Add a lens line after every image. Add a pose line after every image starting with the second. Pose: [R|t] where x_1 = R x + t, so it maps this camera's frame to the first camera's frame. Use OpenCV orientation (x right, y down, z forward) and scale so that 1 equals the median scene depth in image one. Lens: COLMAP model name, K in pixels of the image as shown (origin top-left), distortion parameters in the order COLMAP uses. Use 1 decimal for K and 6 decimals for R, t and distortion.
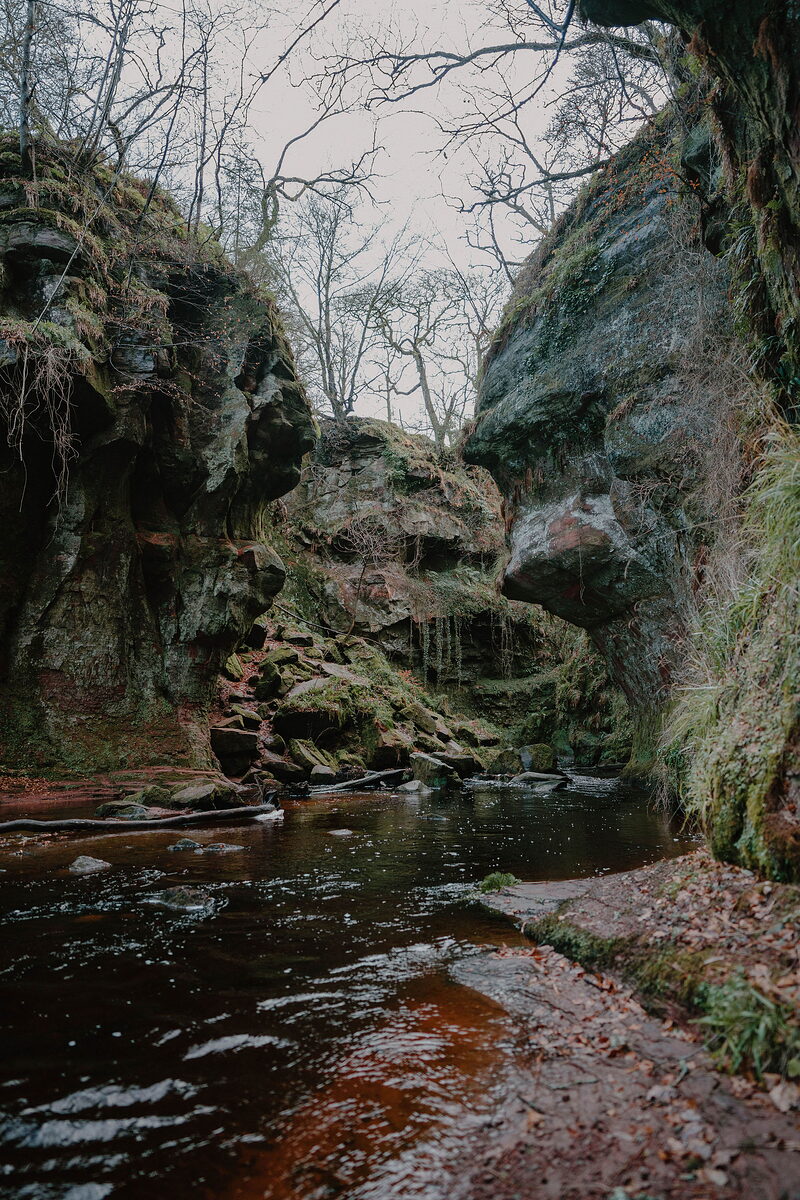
lens RADIAL K [[775.4, 0, 400.6], [0, 775.4, 602.9], [0, 0, 1]] dist [-0.034301, 0.001031]
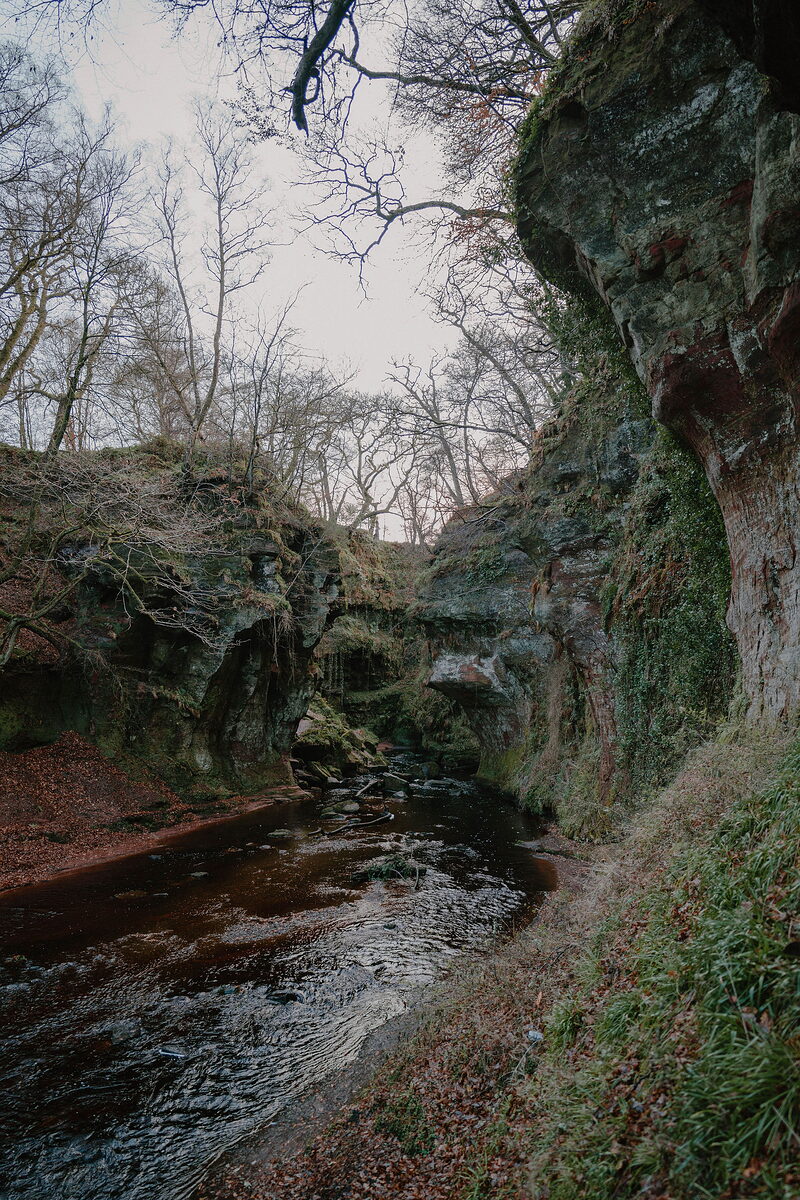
lens RADIAL K [[775.4, 0, 398.7], [0, 775.4, 599.5], [0, 0, 1]] dist [-0.034301, 0.001031]
pose [[0.951782, 0.060998, 0.300648, -0.620546], [-0.081098, 0.995197, 0.054823, -0.392256], [-0.295860, -0.076561, 0.952158, -0.944830]]
